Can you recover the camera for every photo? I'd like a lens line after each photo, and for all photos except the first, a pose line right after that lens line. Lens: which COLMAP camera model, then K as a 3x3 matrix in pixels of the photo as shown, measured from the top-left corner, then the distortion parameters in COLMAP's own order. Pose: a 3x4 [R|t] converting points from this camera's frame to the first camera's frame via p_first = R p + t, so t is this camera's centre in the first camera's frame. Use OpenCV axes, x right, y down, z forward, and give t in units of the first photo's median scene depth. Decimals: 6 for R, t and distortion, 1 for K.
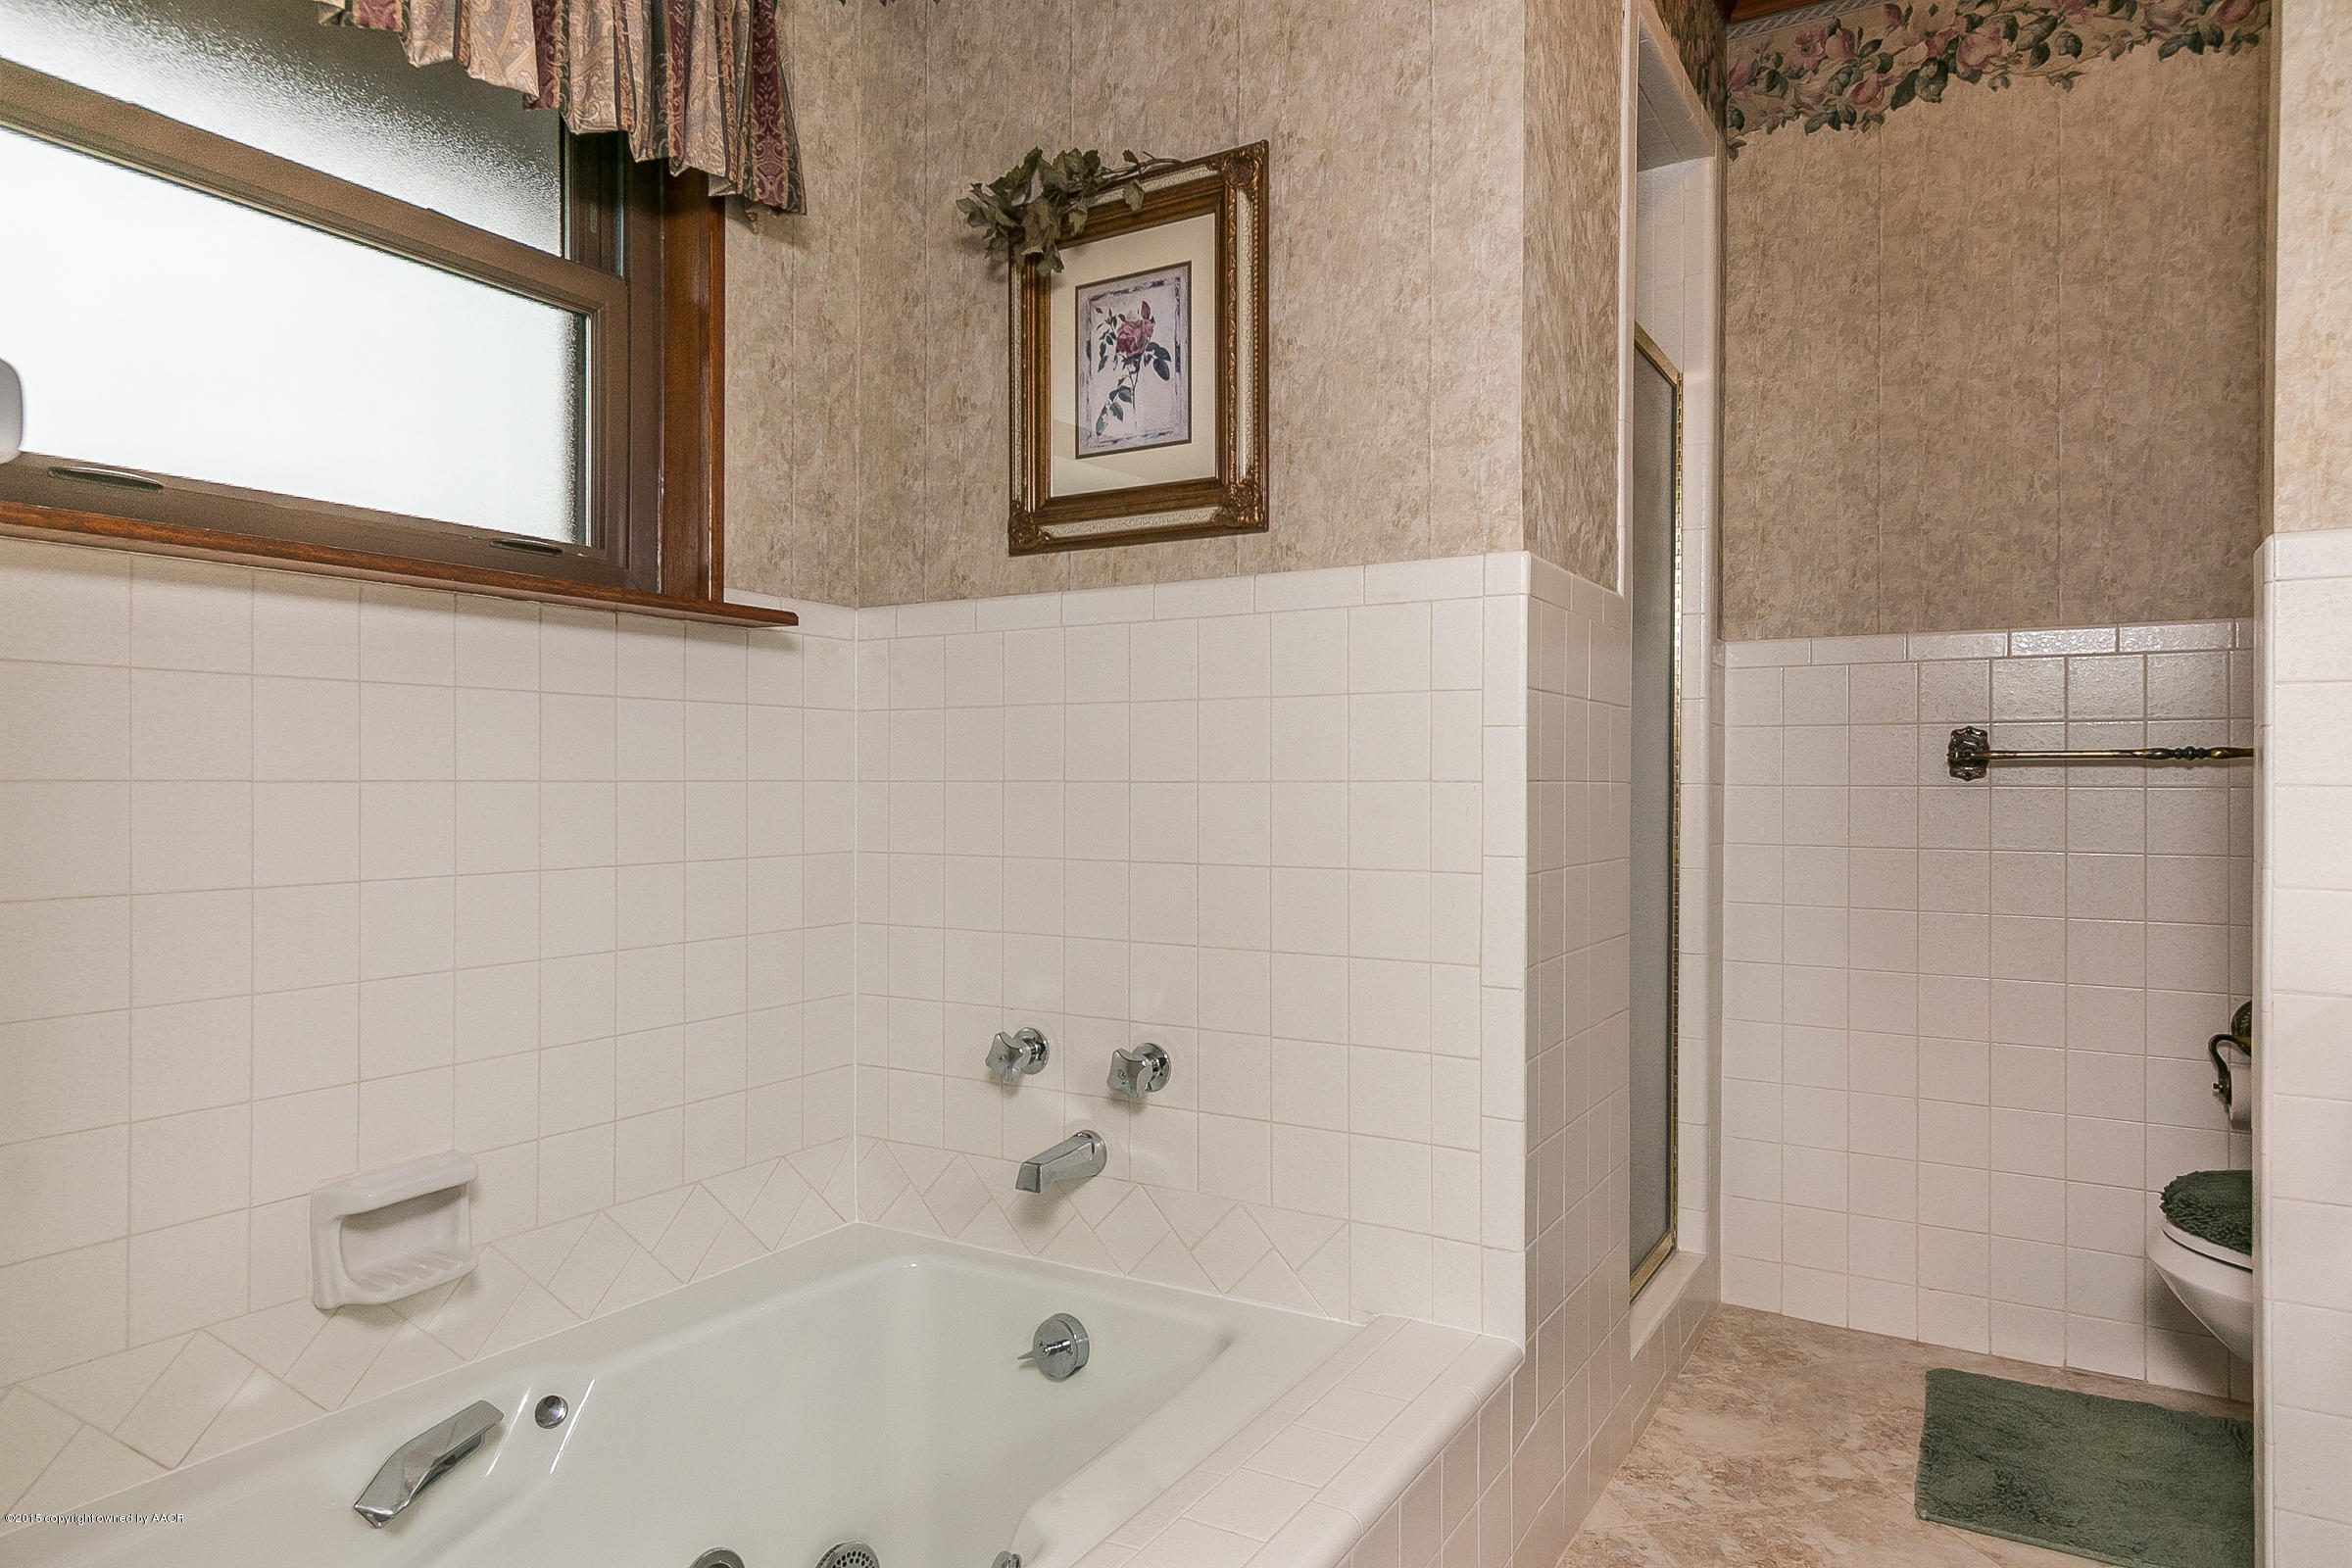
lens RADIAL K [[1432.1, 0, 1173.5], [0, 1432.1, 775.8], [0, 0, 1]] dist [0.003732, -0.002422]
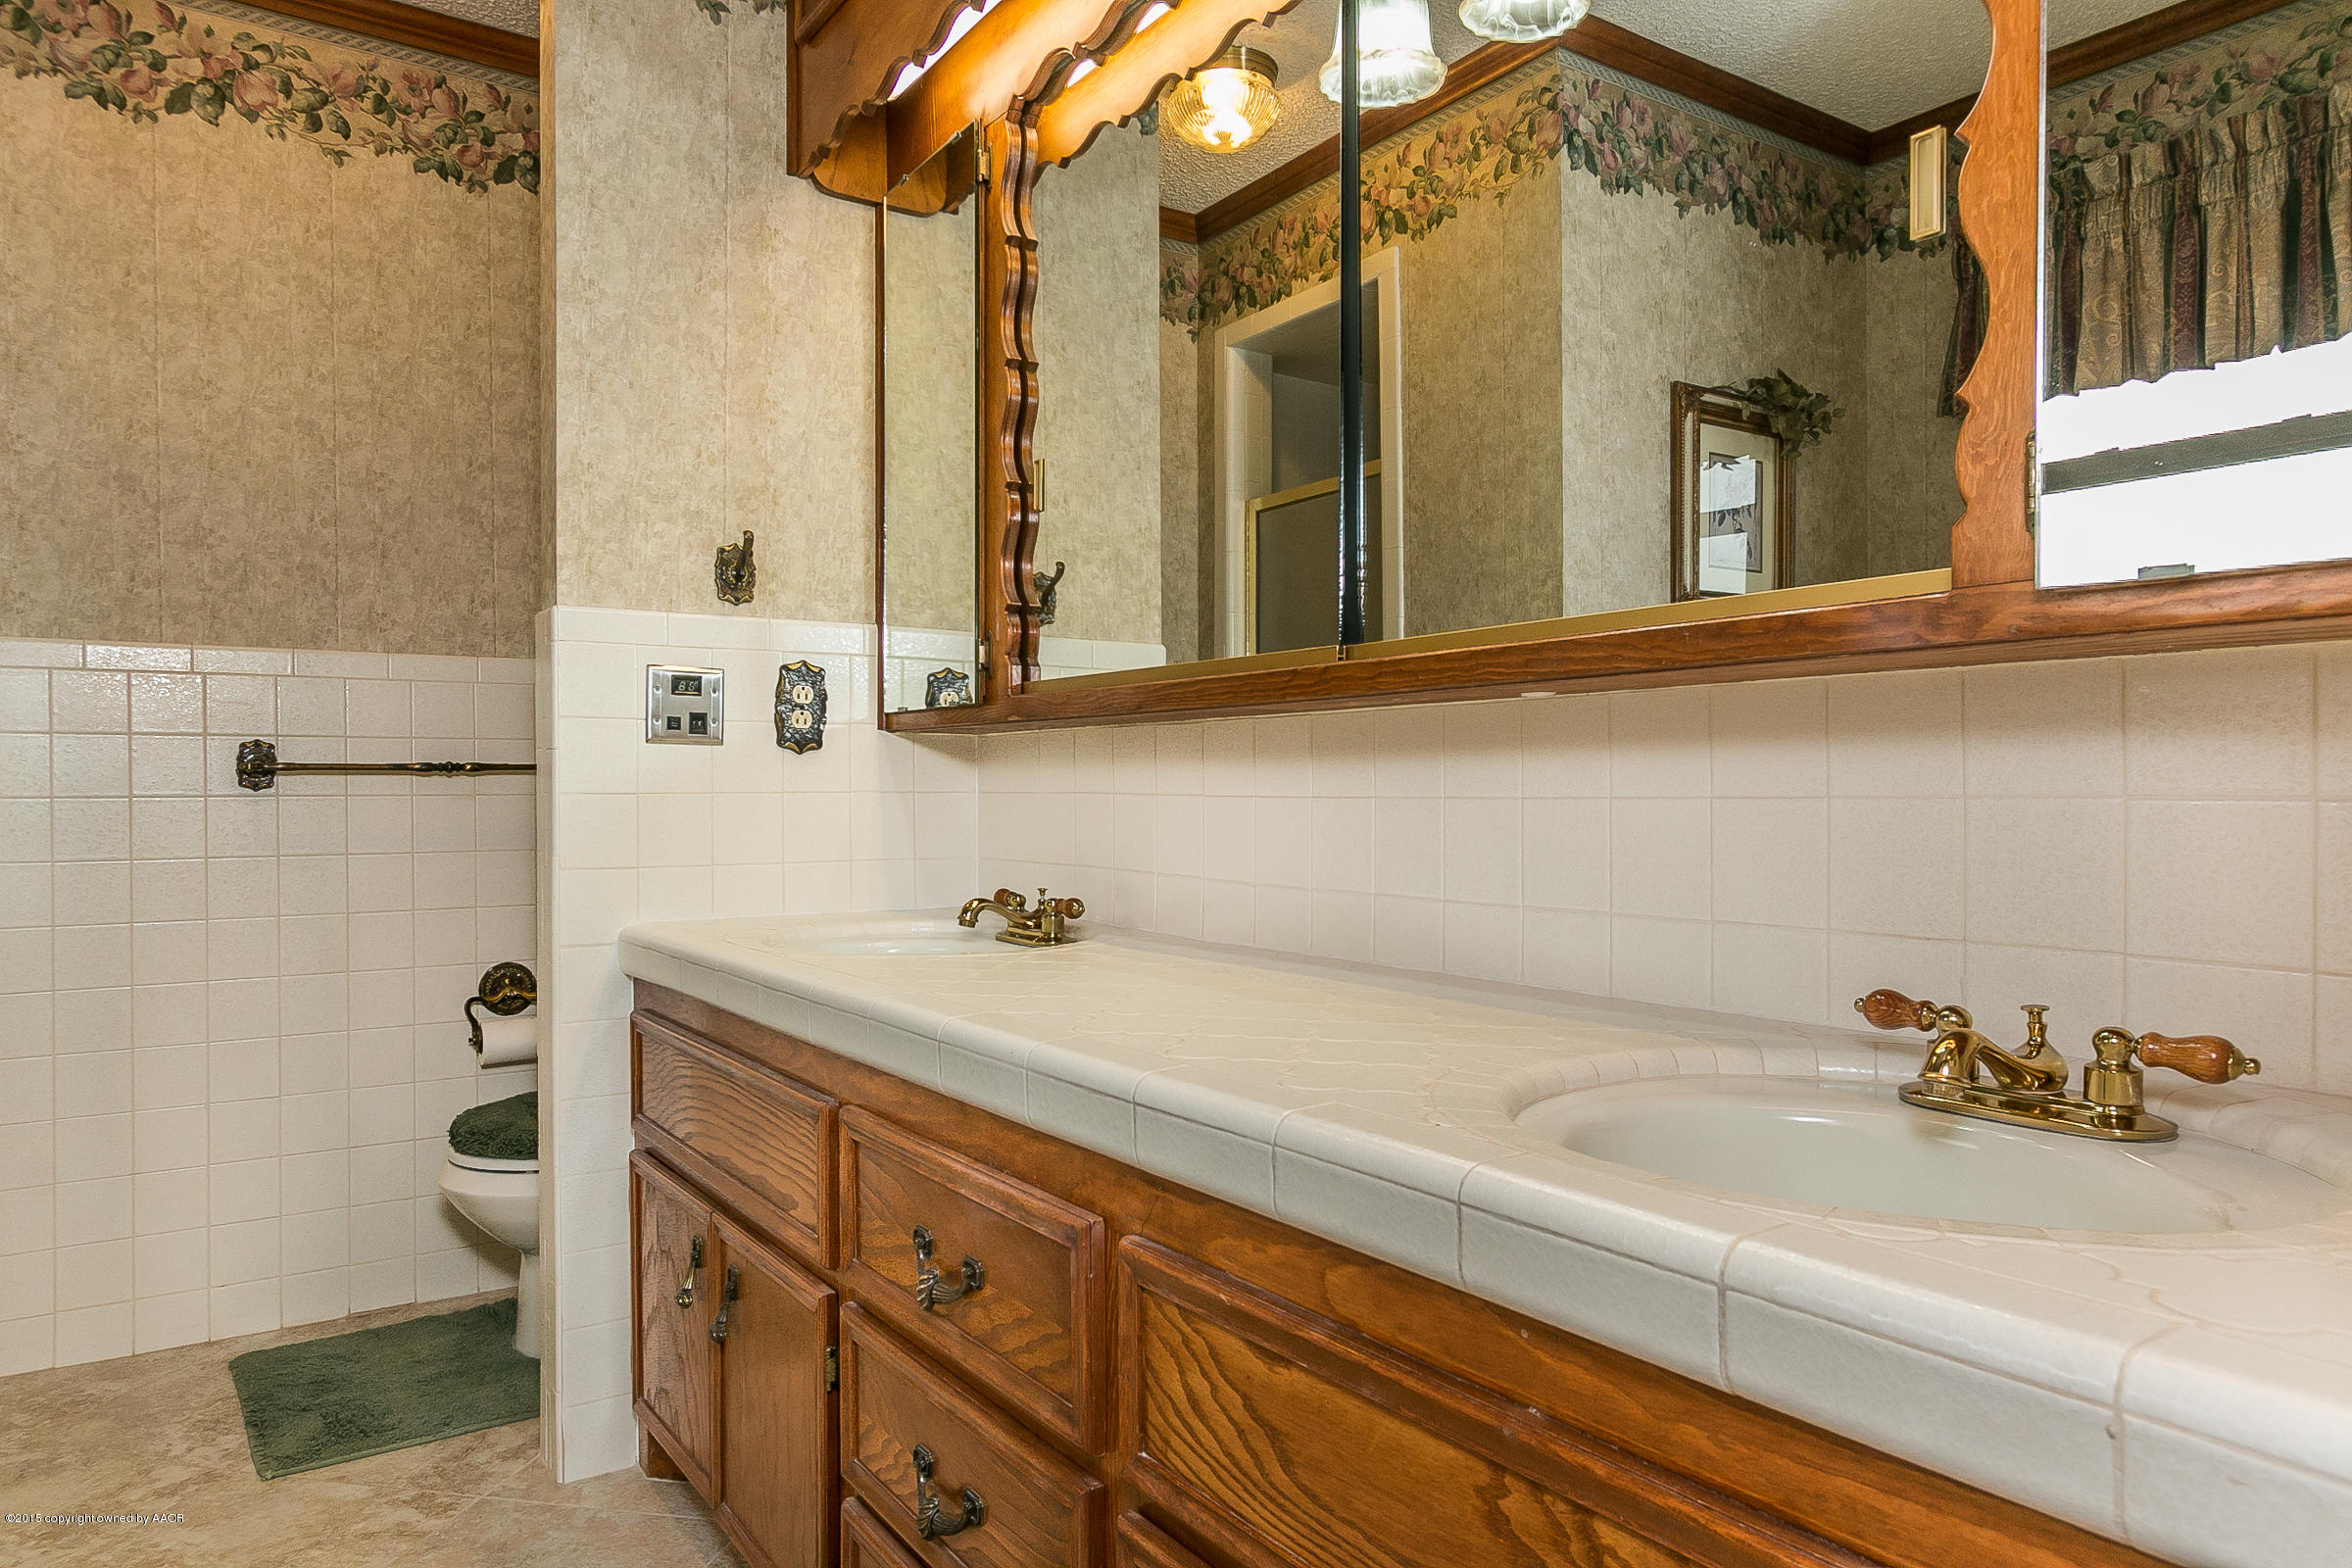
lens RADIAL K [[1432.1, 0, 1175.8], [0, 1432.1, 787.9], [0, 0, 1]] dist [0.003732, -0.002422]
pose [[0.407201, -0.004178, 0.913329, -0.128596], [0.001992, 0.999991, 0.003686, -0.001180], [-0.913336, 0.000318, 0.407206, -0.041029]]
